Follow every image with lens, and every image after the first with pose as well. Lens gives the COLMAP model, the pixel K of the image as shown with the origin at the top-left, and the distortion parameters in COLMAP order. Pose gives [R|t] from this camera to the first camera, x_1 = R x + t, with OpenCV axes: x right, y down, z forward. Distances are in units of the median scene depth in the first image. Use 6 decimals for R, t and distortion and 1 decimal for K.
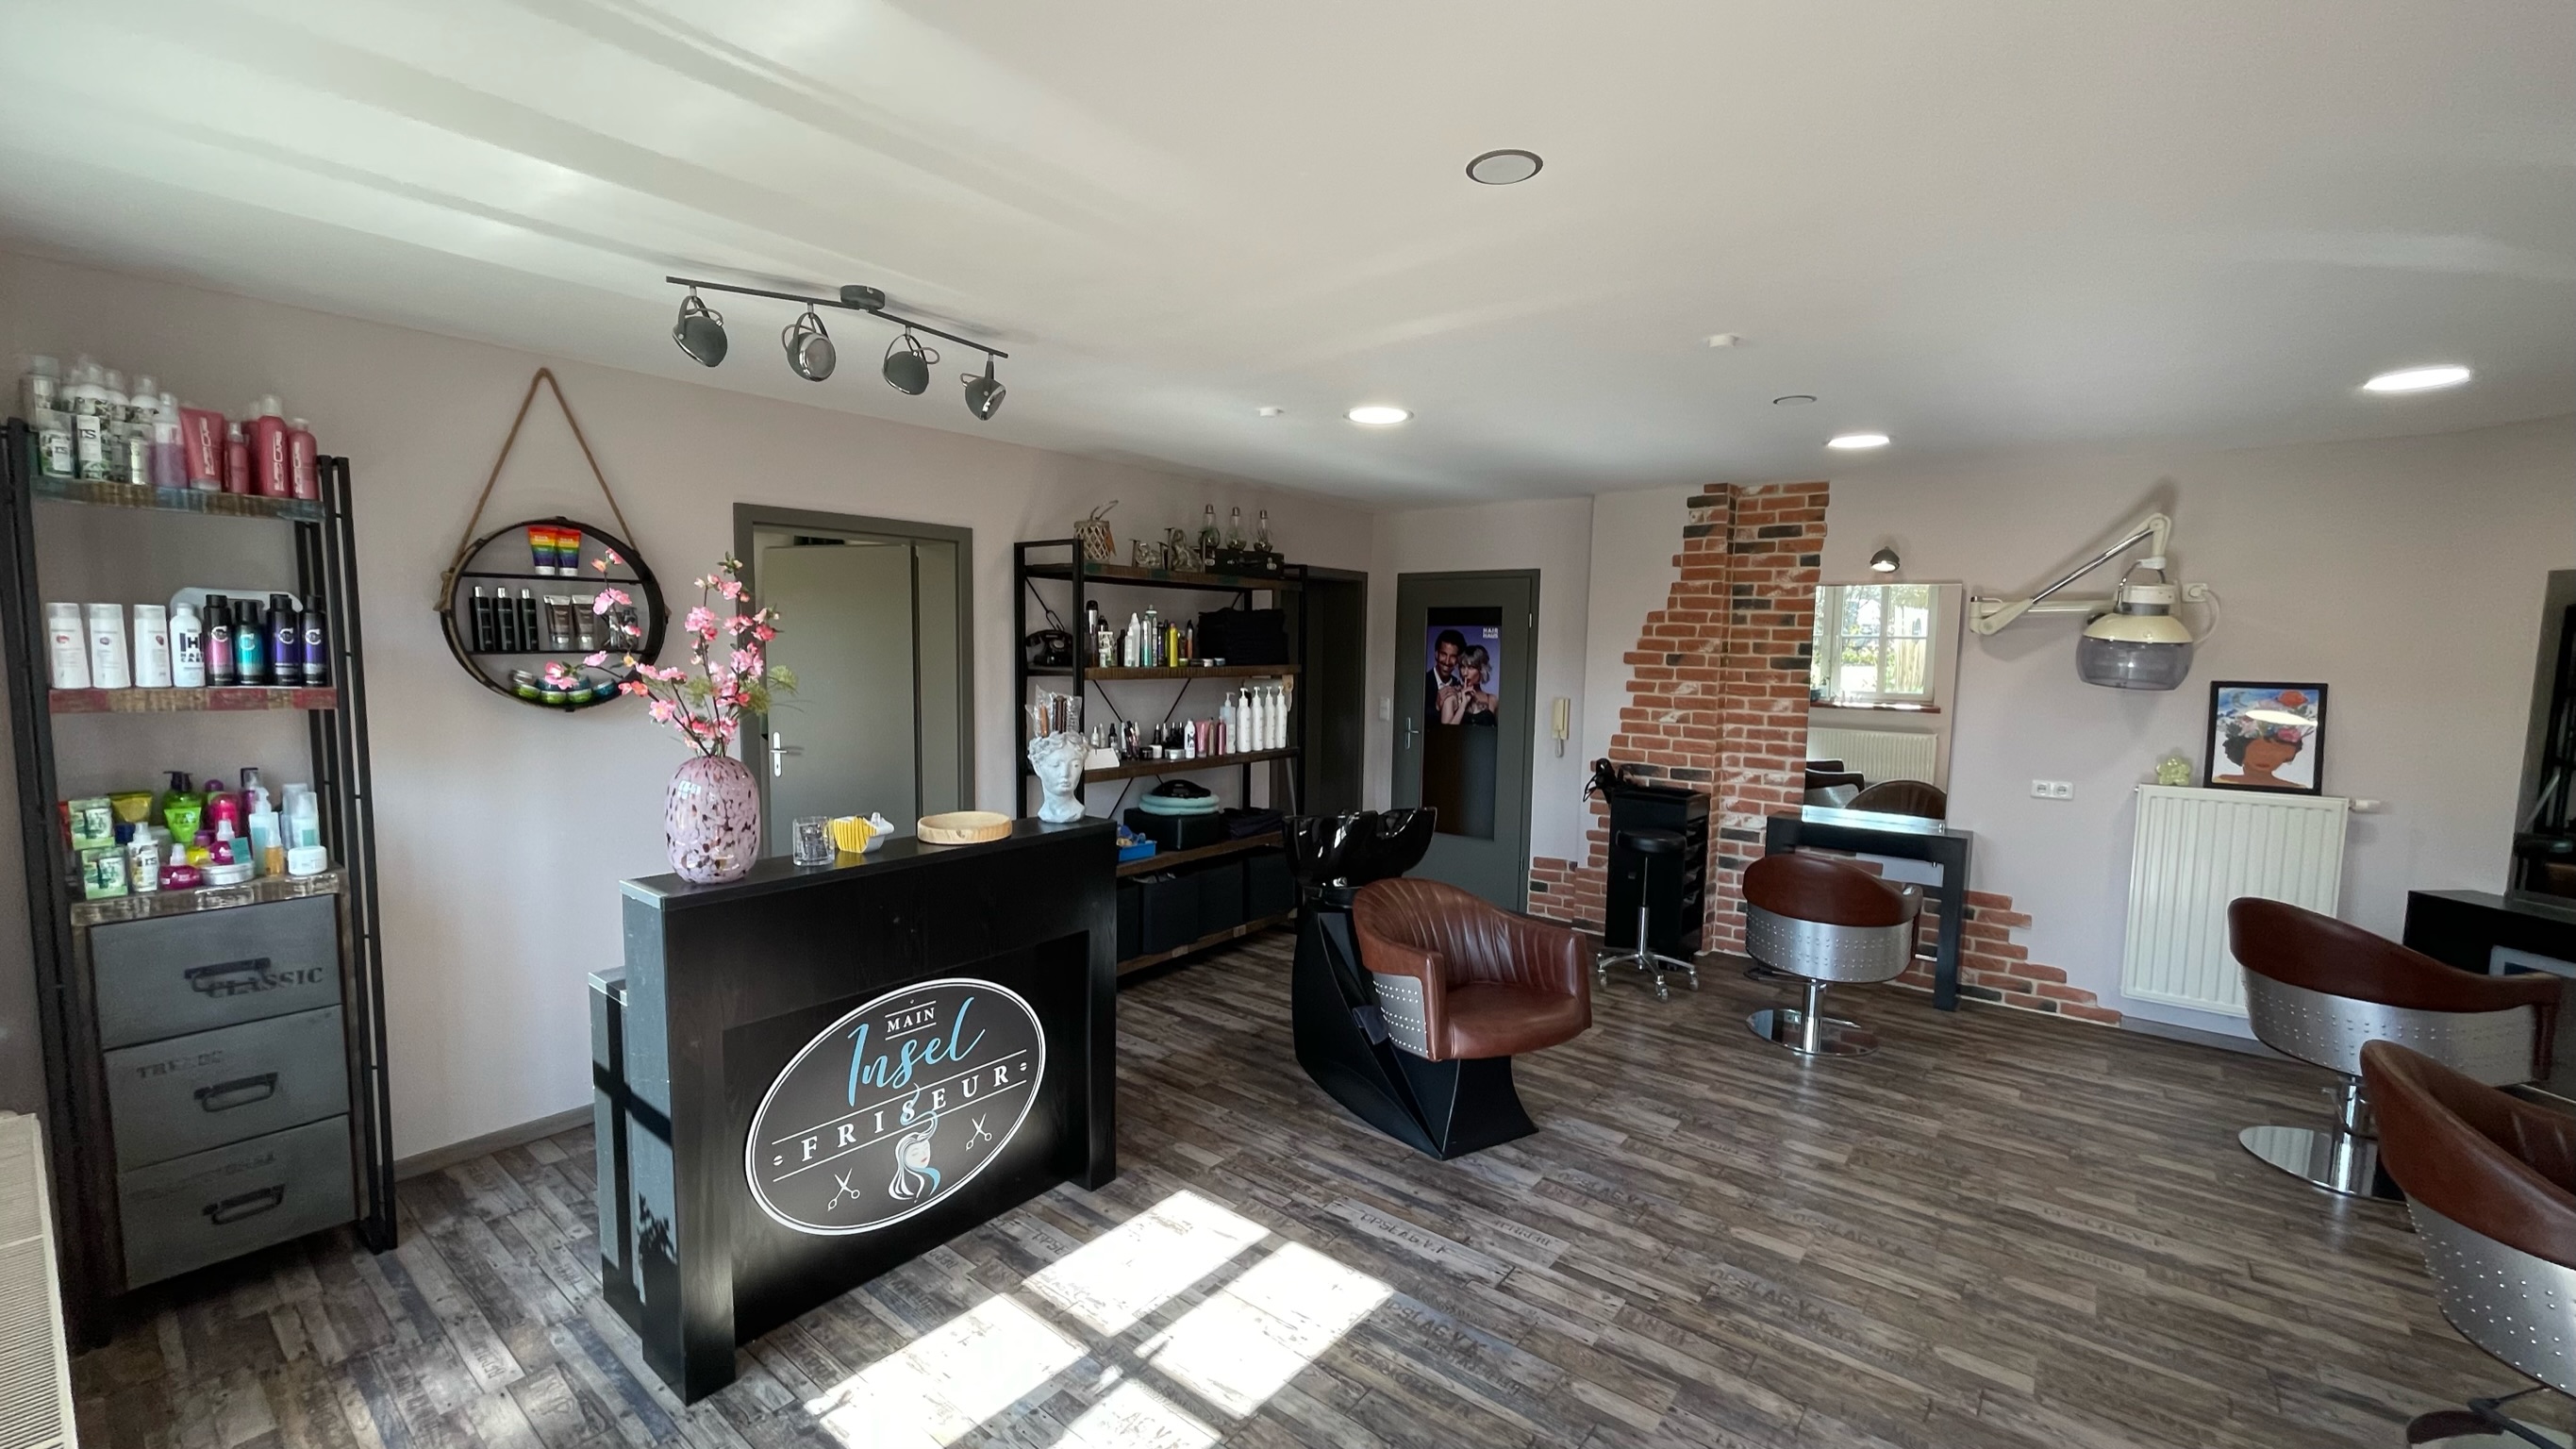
lens RADIAL K [[1107.6, 0, 1288.0], [0, 1107.6, 724.5], [0, 0, 1]] dist [0.001995, 0.000684]
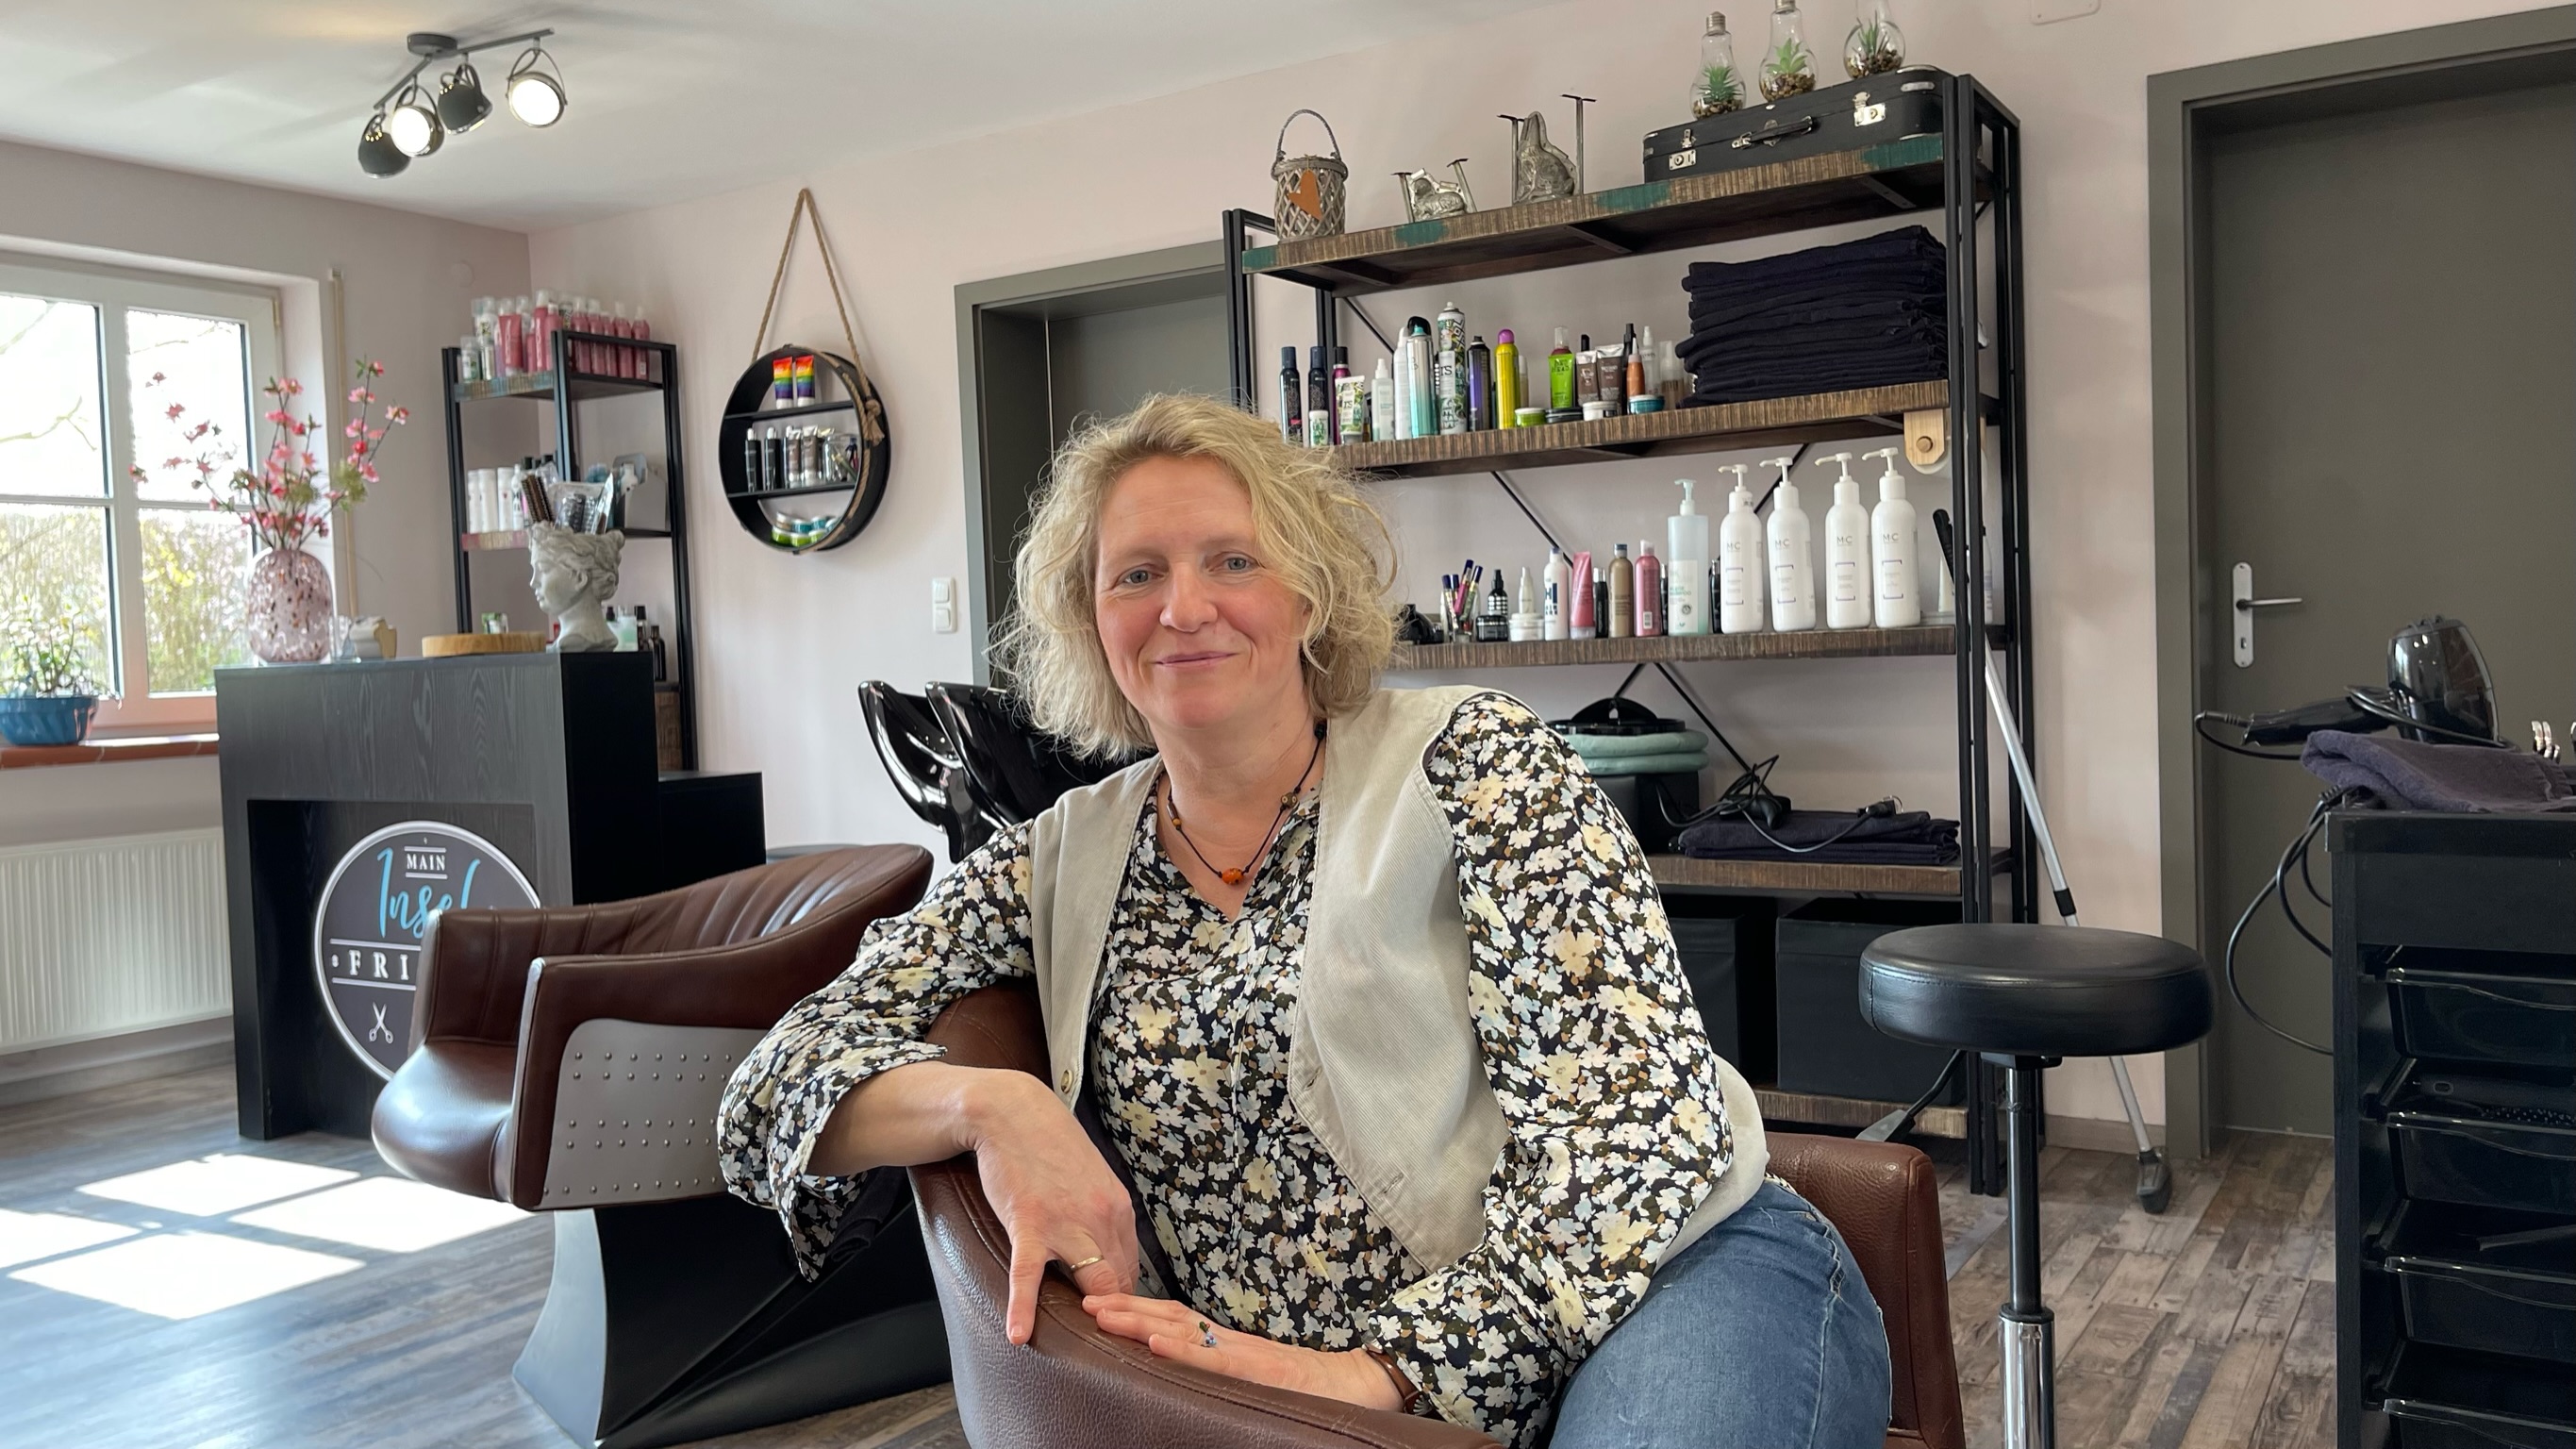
lens RADIAL K [[1952.0, 0, 1288.0], [0, 1952.0, 724.5], [0, 0, 1]] dist [0.060948, -0.078677]
pose [[0.078703, 0.020017, -0.996697, 1.118981], [-0.040873, 0.999022, 0.016836, 0.092910], [0.996060, 0.039413, 0.079445, 1.385093]]
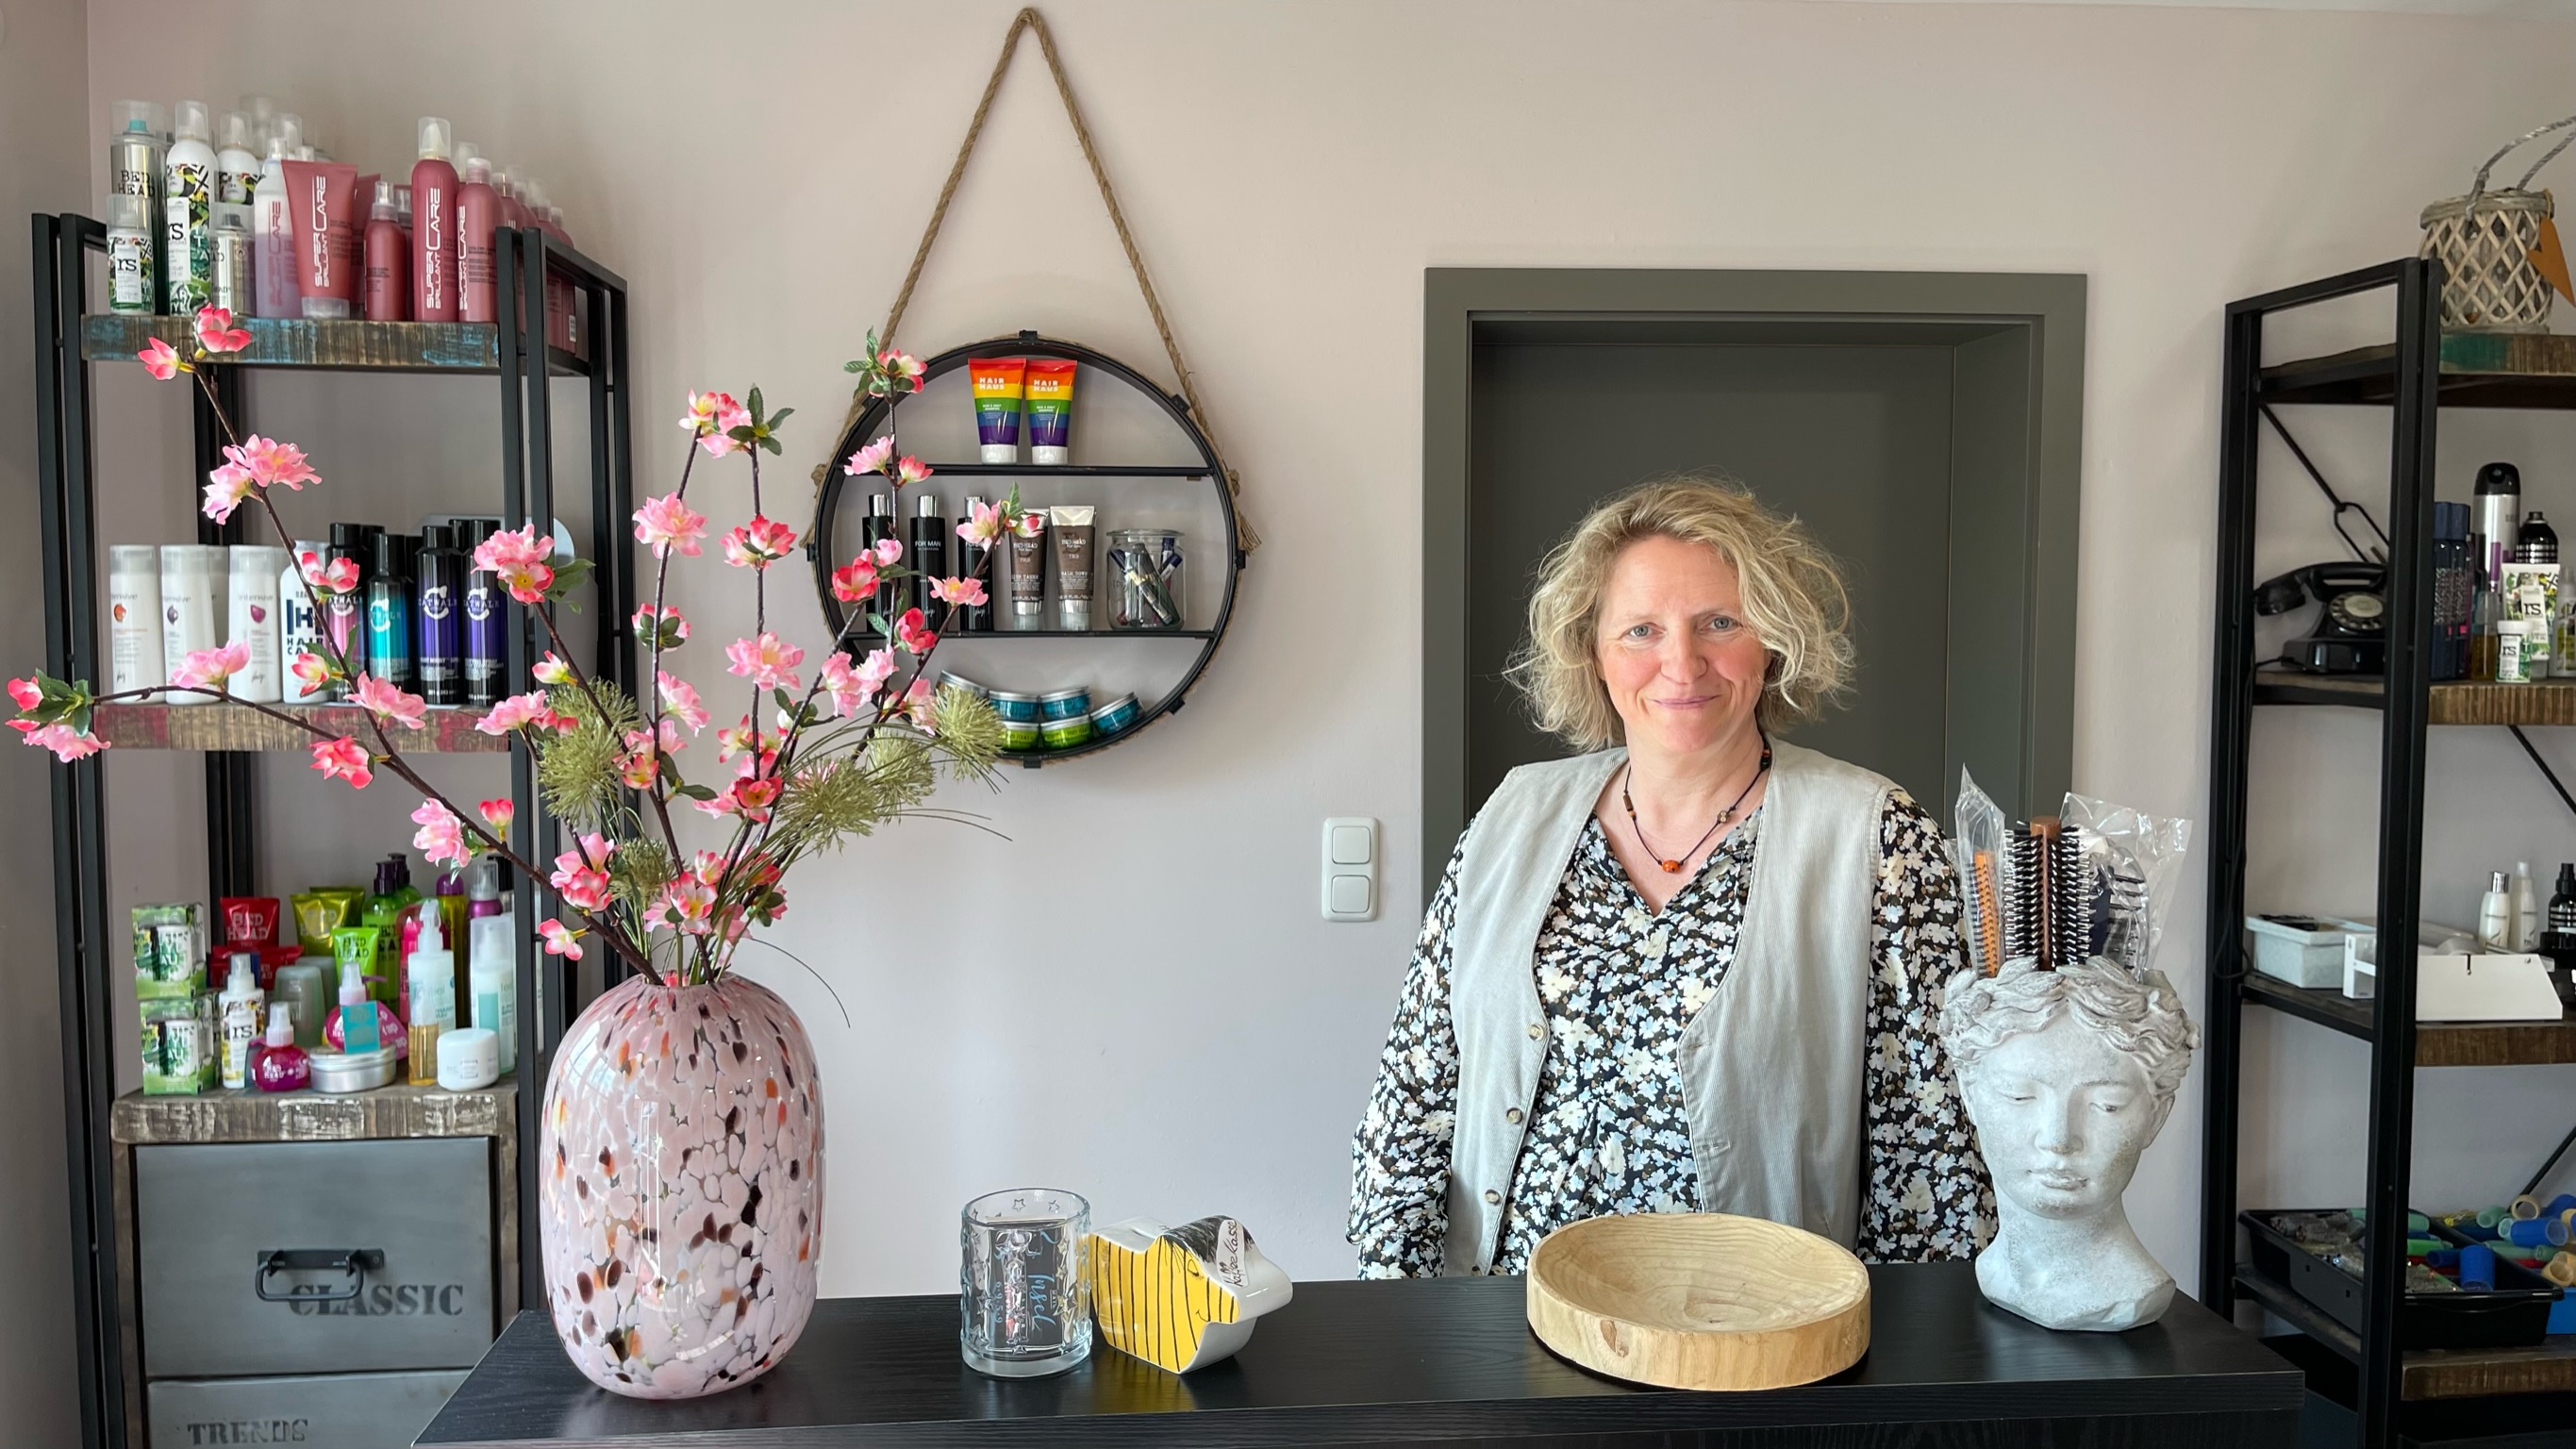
lens RADIAL K [[1952.0, 0, 1288.0], [0, 1952.0, 724.5], [0, 0, 1]] dist [0.060948, -0.078677]
pose [[0.681599, 0.034980, -0.730889, -0.003166], [-0.046575, 0.998905, 0.004372, -0.040083], [0.730242, 0.031061, 0.682482, 0.576109]]
